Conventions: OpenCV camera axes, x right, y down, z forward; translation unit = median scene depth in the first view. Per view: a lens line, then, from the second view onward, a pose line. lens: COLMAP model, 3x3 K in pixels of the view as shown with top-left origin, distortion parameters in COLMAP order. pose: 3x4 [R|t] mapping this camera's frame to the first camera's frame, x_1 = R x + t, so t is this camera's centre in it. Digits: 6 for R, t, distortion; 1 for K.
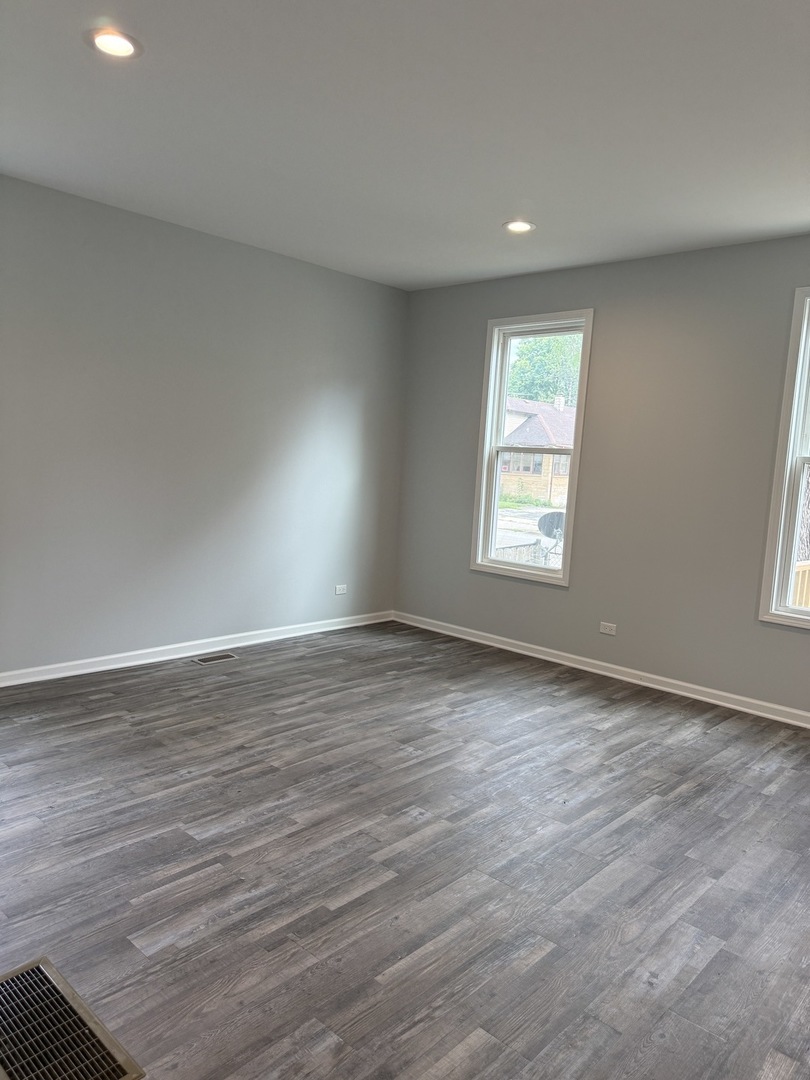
lens RADIAL K [[758.0, 0, 389.0], [0, 758.0, 517.3], [0, 0, 1]] dist [0.116105, -0.168161]
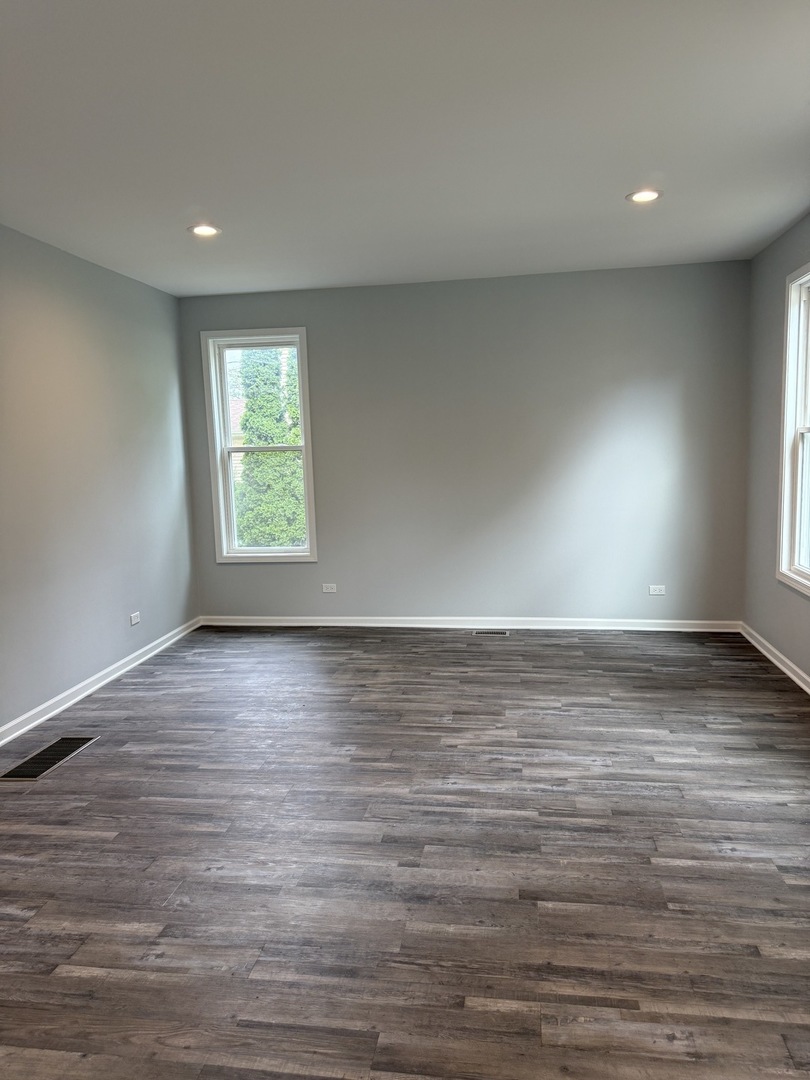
lens RADIAL K [[726.2, 0, 405.0], [0, 726.2, 540.0], [0, 0, 1]] dist [0.084744, -0.139296]
pose [[0.571398, 0.032349, -0.820035, 0.853941], [-0.008030, 0.999395, 0.033829, -0.000131], [0.820634, -0.012745, 0.571313, 0.317314]]
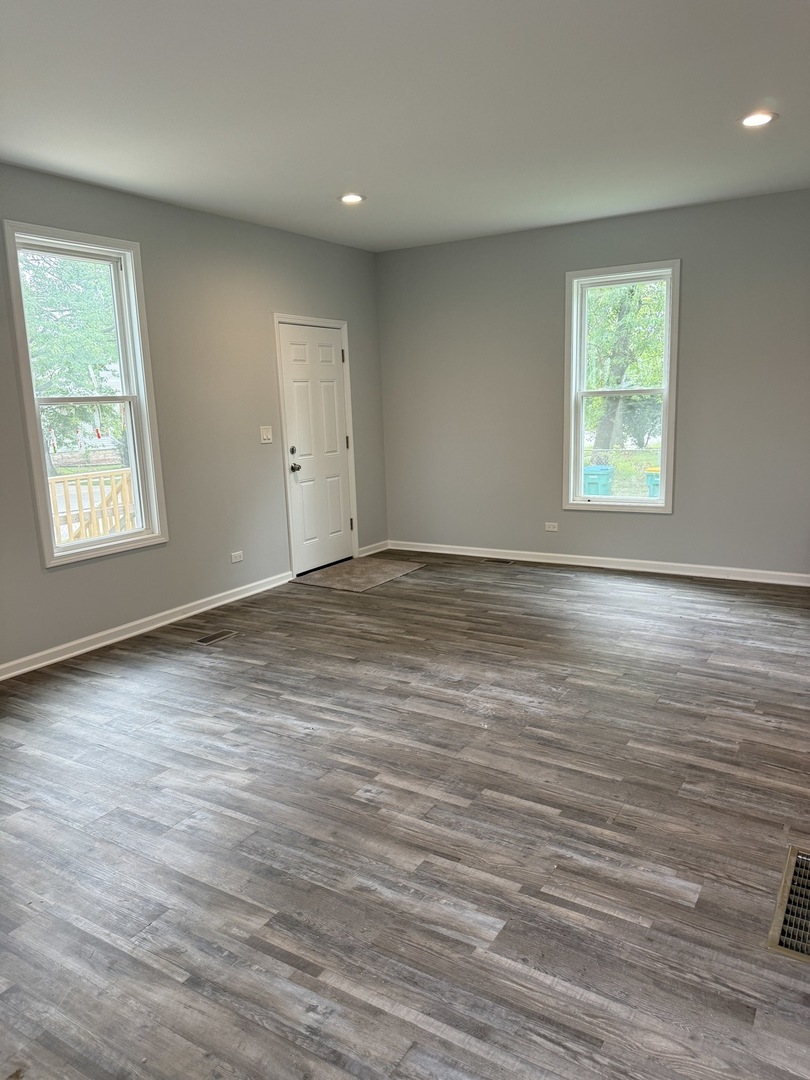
lens RADIAL K [[762.0, 0, 409.1], [0, 762.0, 534.3], [0, 0, 1]] dist [0.087214, -0.133388]
pose [[-0.207727, -0.221657, 0.952742, -0.651380], [0.103763, 0.963499, 0.246784, -0.124847], [-0.972668, 0.150123, -0.177145, 0.857790]]
